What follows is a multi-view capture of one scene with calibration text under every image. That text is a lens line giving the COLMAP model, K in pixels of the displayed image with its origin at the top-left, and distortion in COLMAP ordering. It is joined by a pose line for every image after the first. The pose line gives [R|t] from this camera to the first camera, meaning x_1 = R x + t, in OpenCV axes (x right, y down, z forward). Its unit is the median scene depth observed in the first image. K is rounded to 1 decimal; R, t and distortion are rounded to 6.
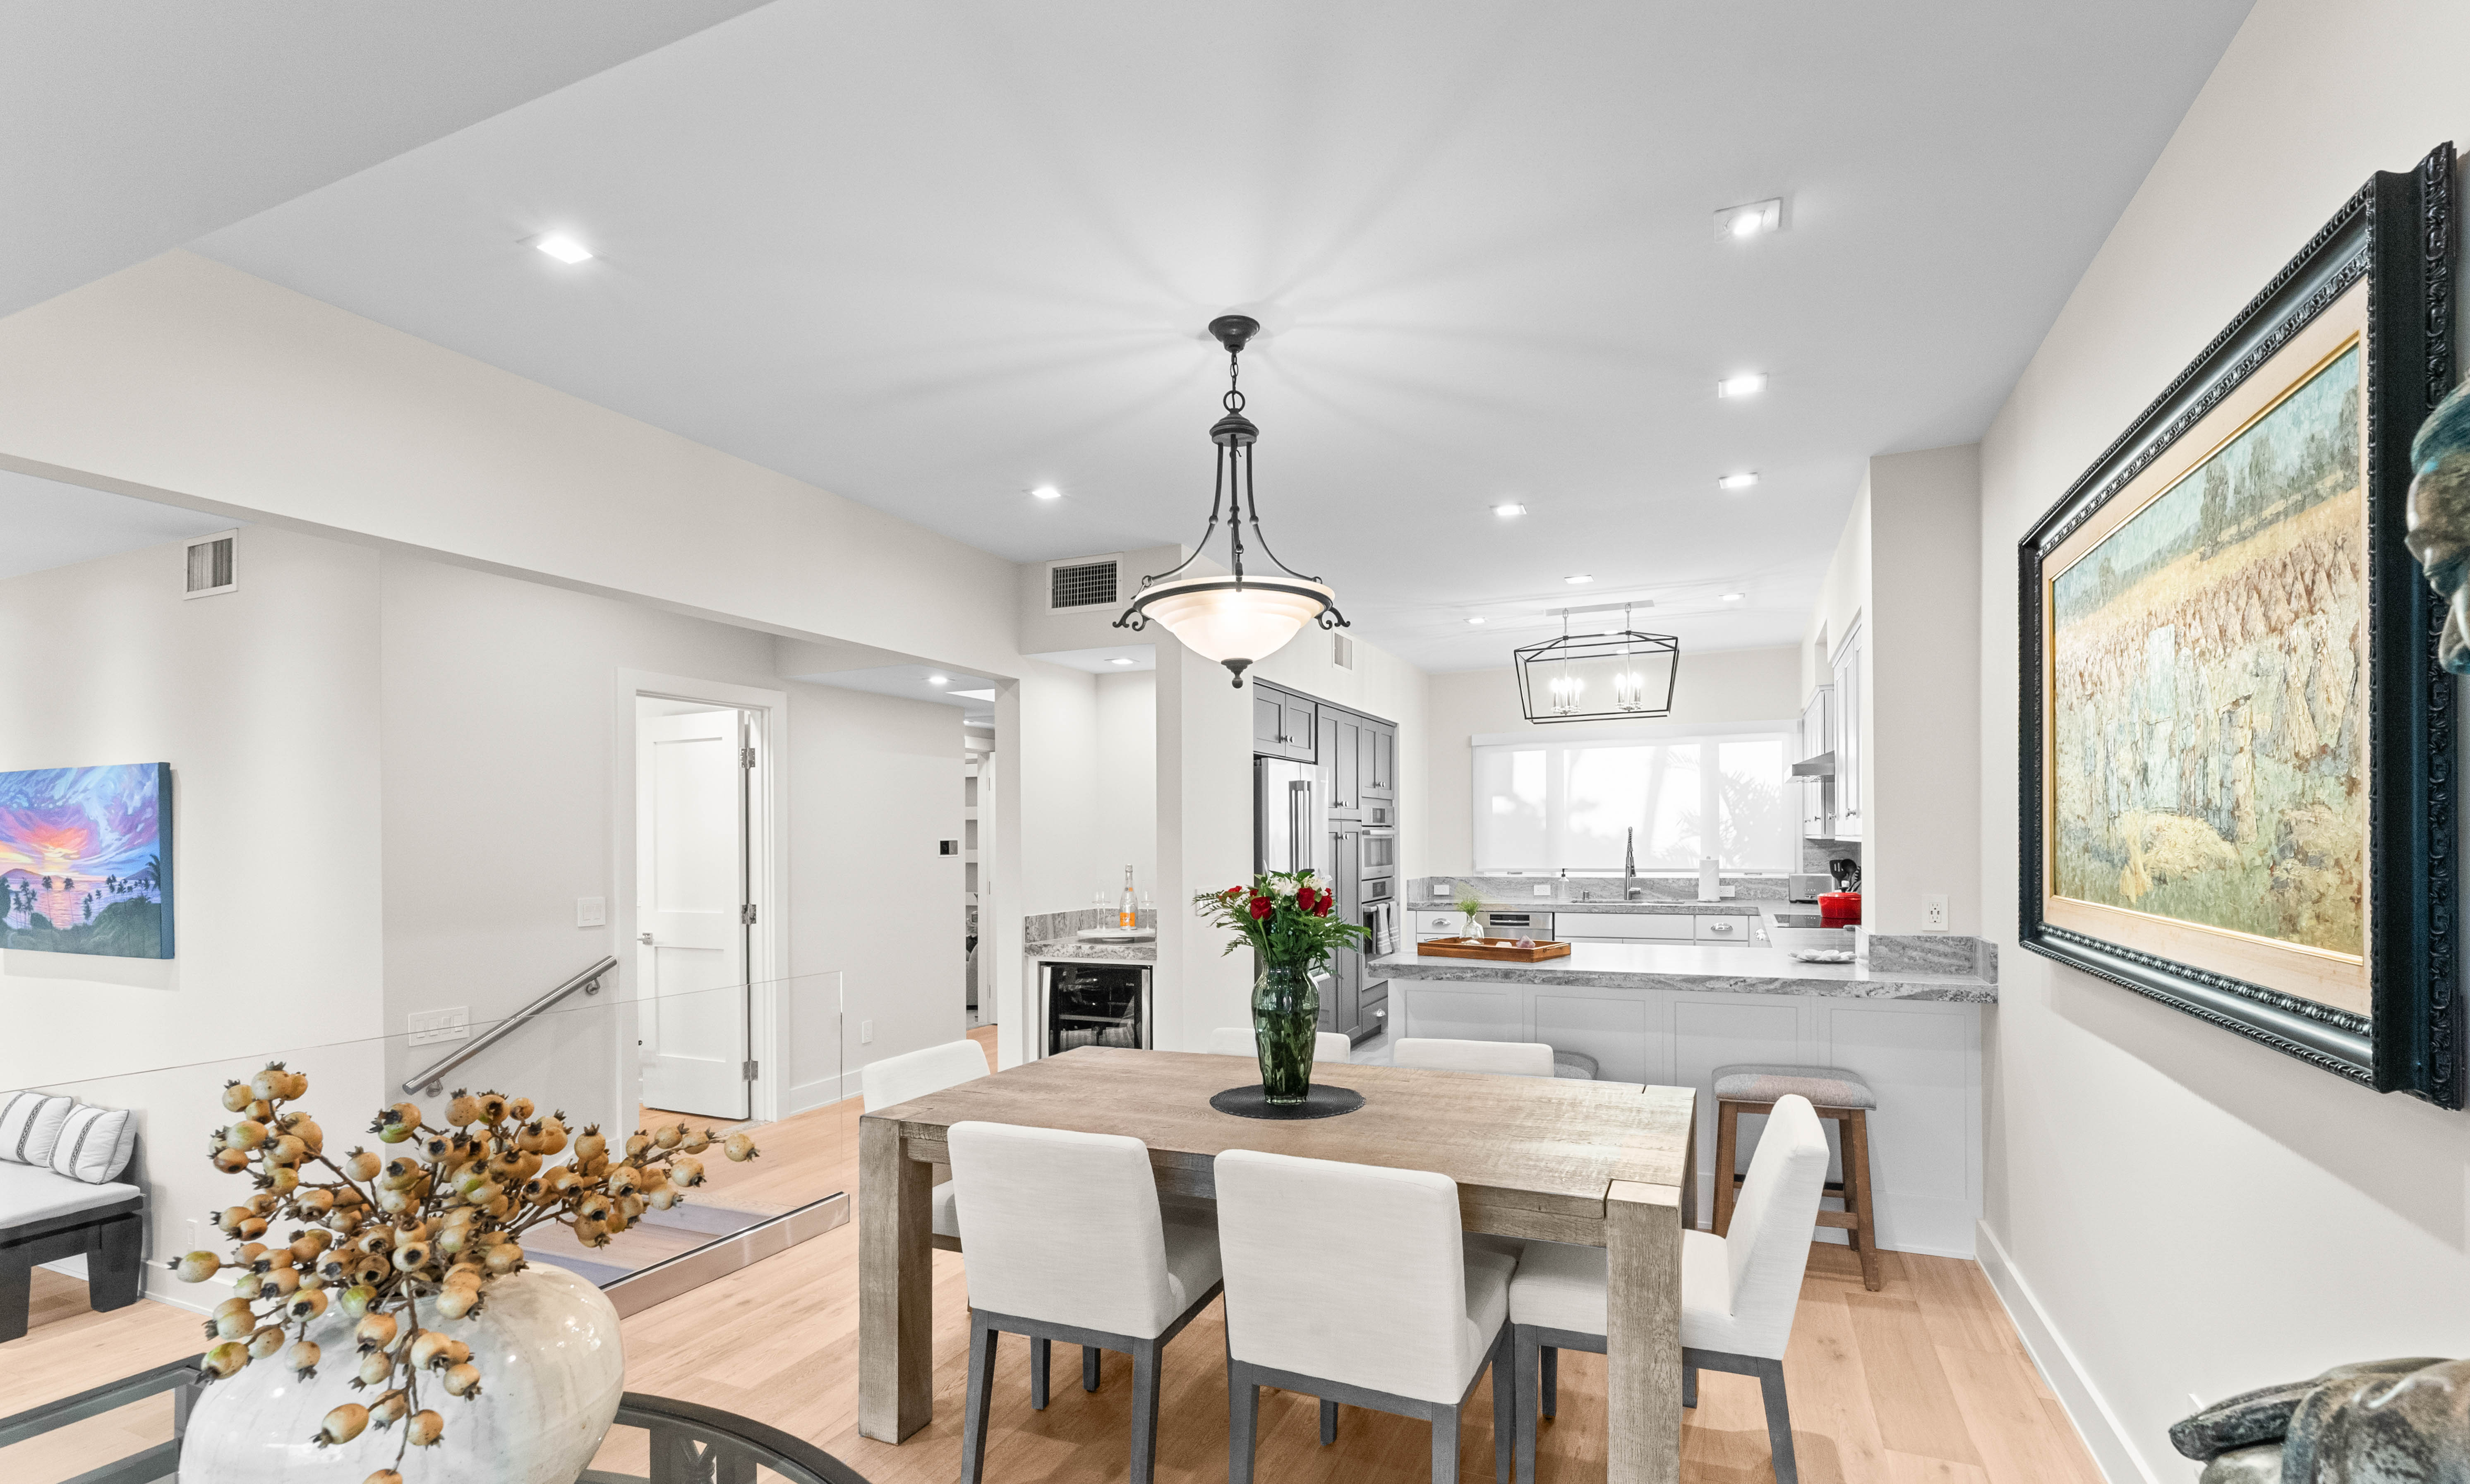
lens RADIAL K [[1103.6, 0, 1251.4], [0, 1103.6, 836.3], [0, 0, 1]] dist [0.000865, 0.000014]
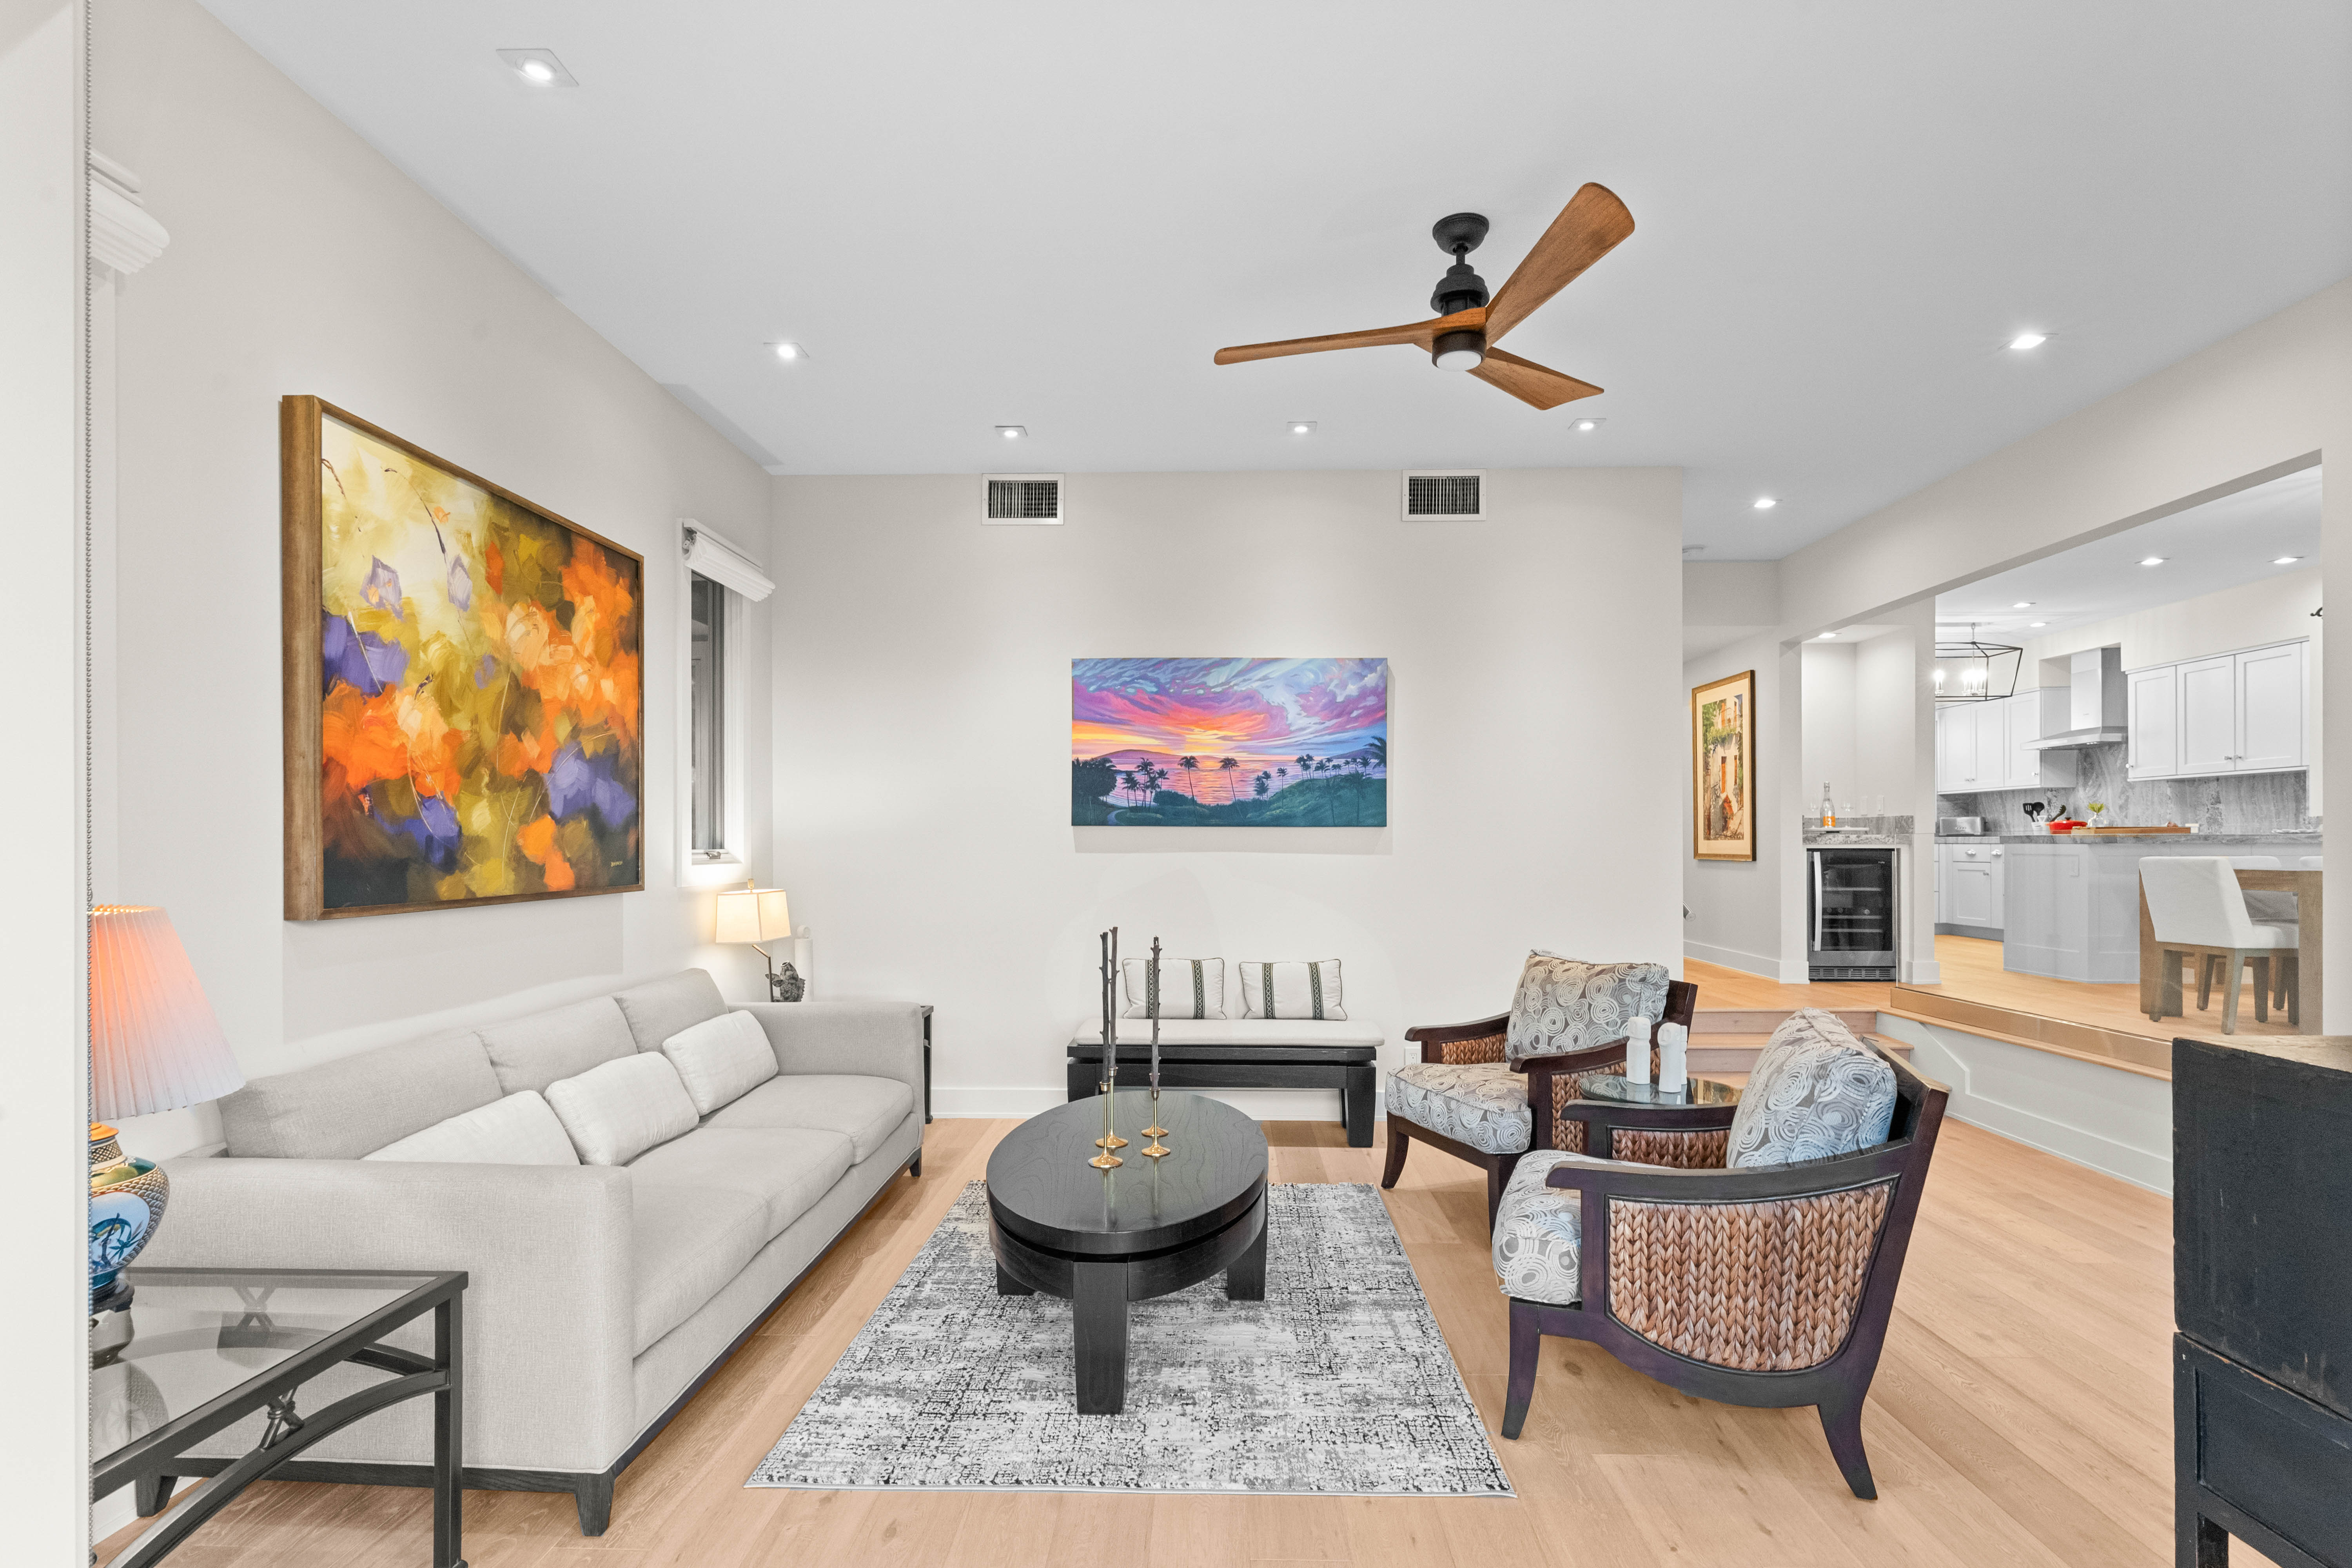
lens RADIAL K [[1132.3, 0, 1183.2], [0, 1132.3, 842.1], [0, 0, 1]] dist [0.000168, -0.000344]
pose [[0.930315, 0.010704, 0.366606, -1.537659], [-0.010293, 0.999942, -0.003076, 0.126227], [-0.366617, -0.000912, 0.930371, -0.033813]]
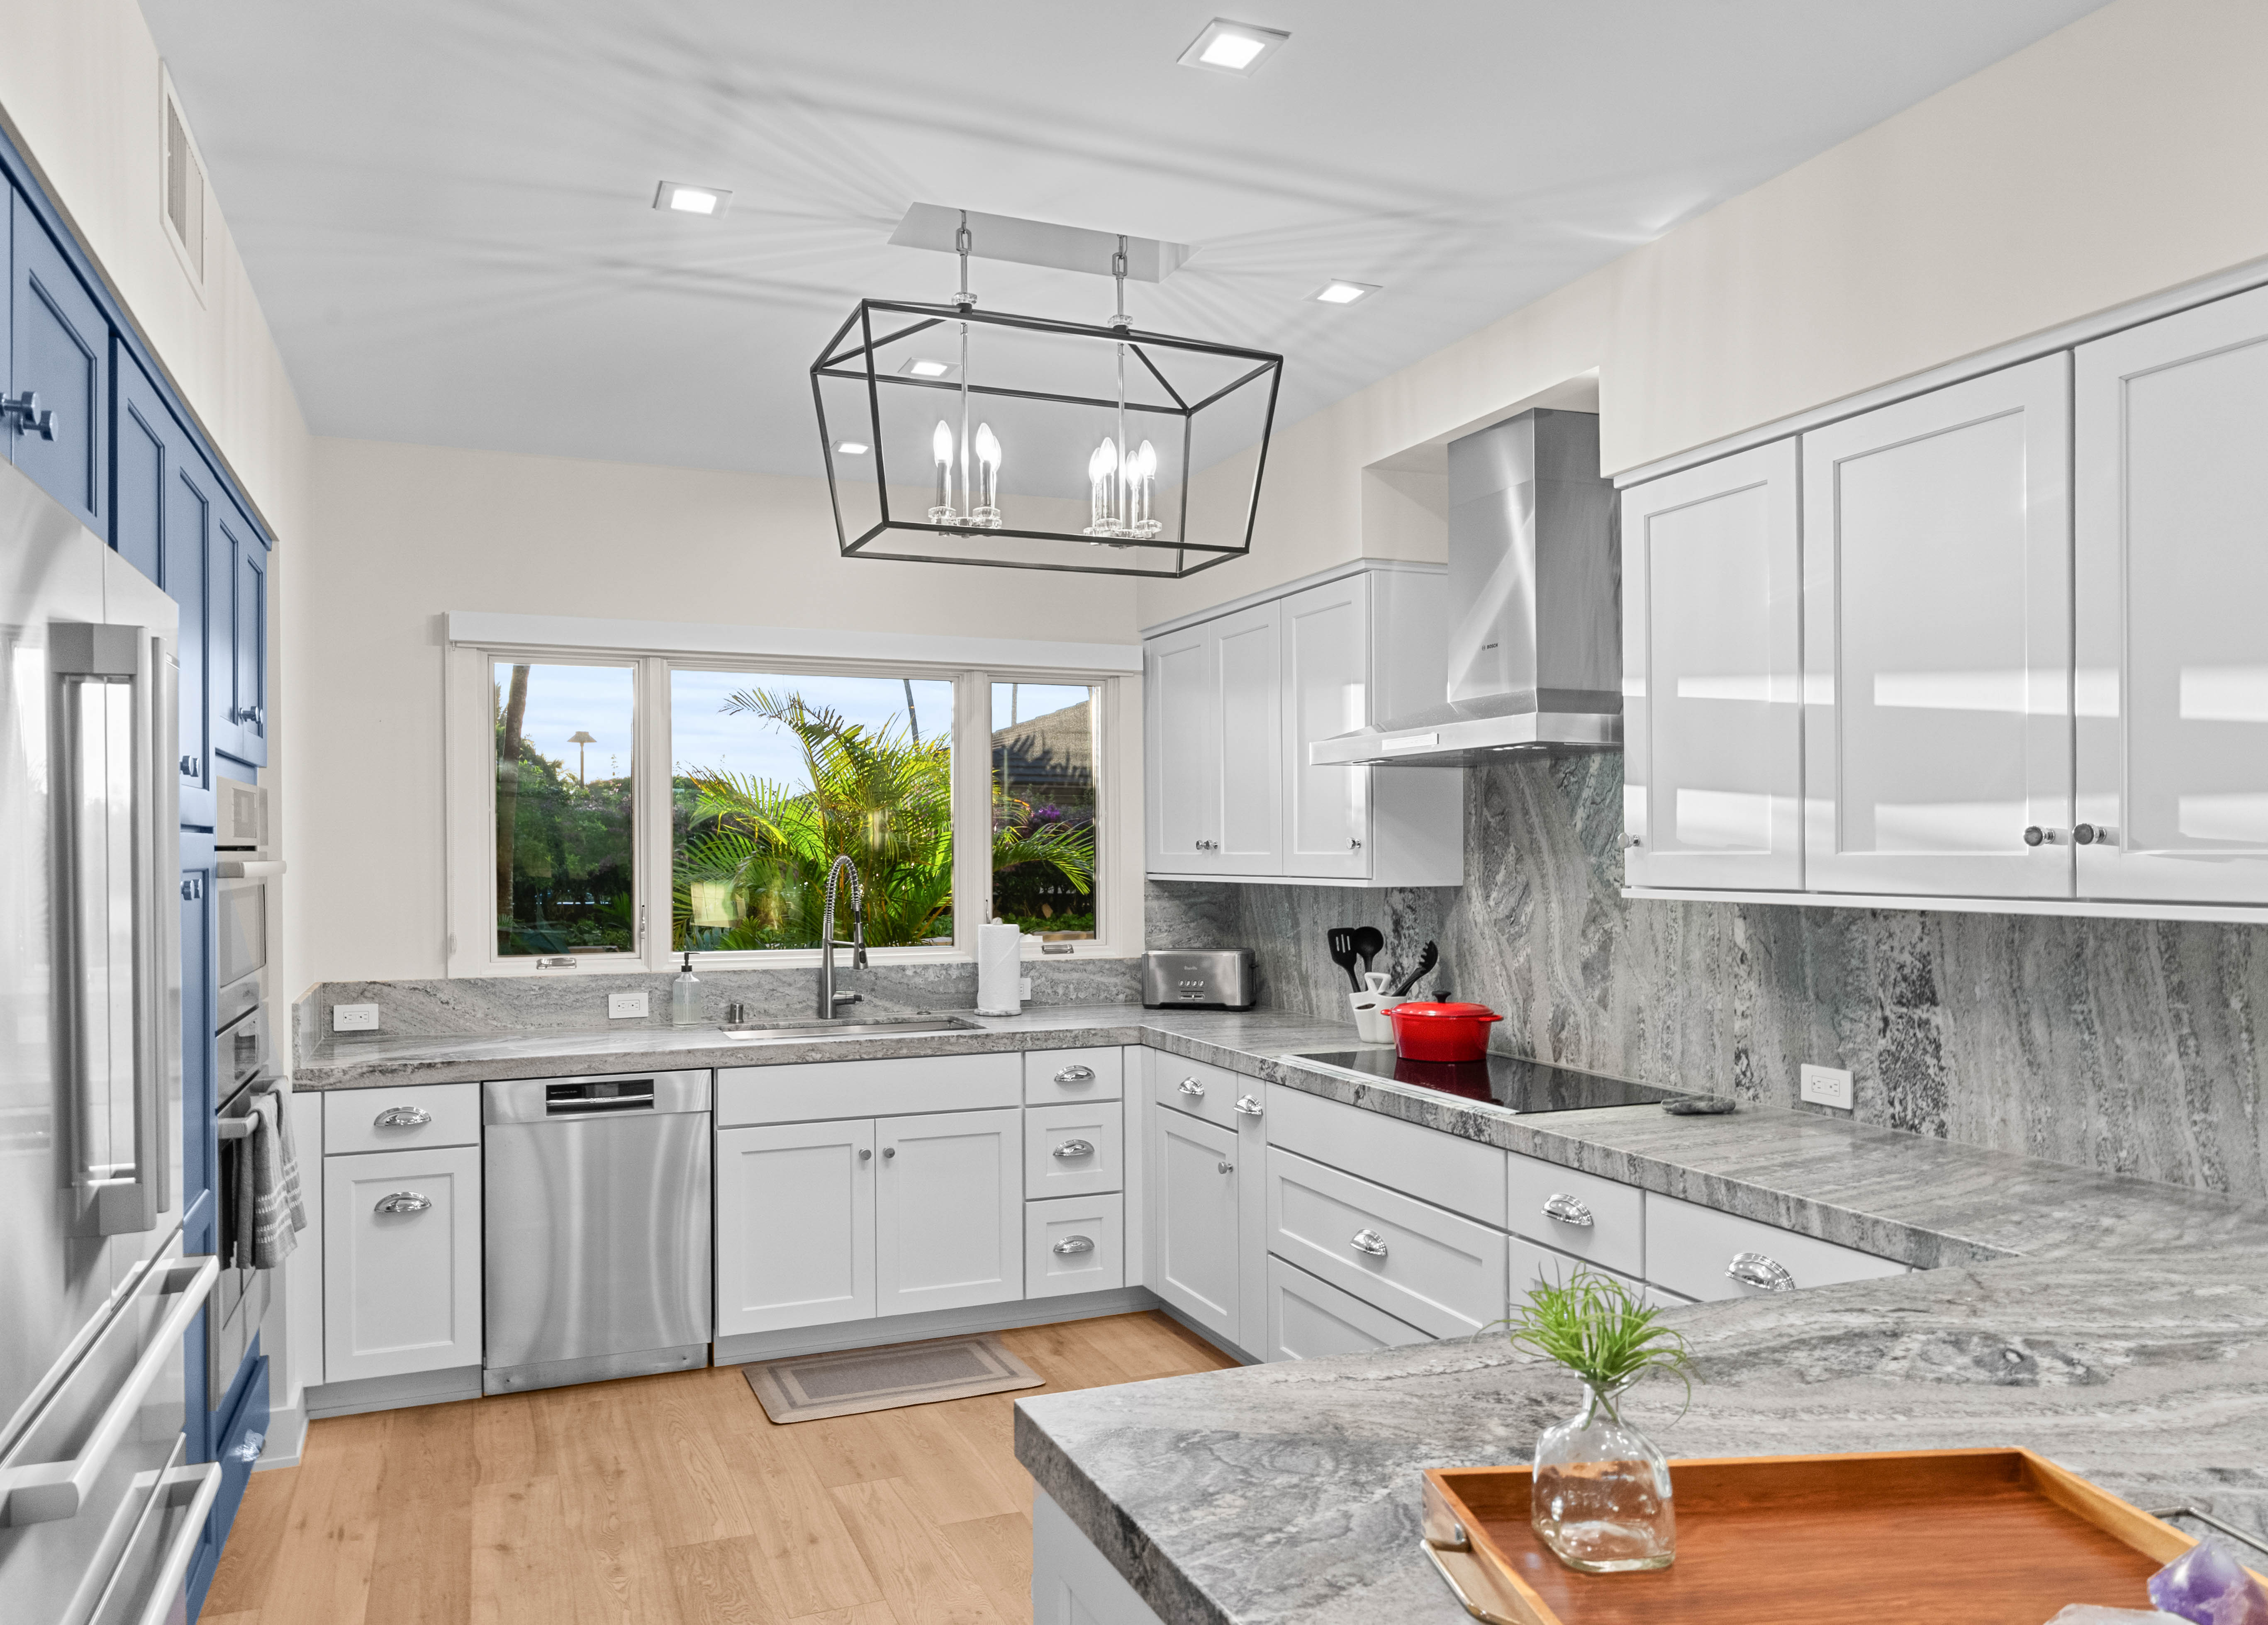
lens RADIAL K [[1495.7, 0, 1053.0], [0, 1495.7, 847.5], [0, 0, 1]] dist [-0.001129, 0.000458]
pose [[0.716417, 0.009940, 0.697602, -0.027157], [-0.005089, 0.999946, -0.009021, -0.010935], [-0.697654, 0.002913, 0.716429, 0.844044]]
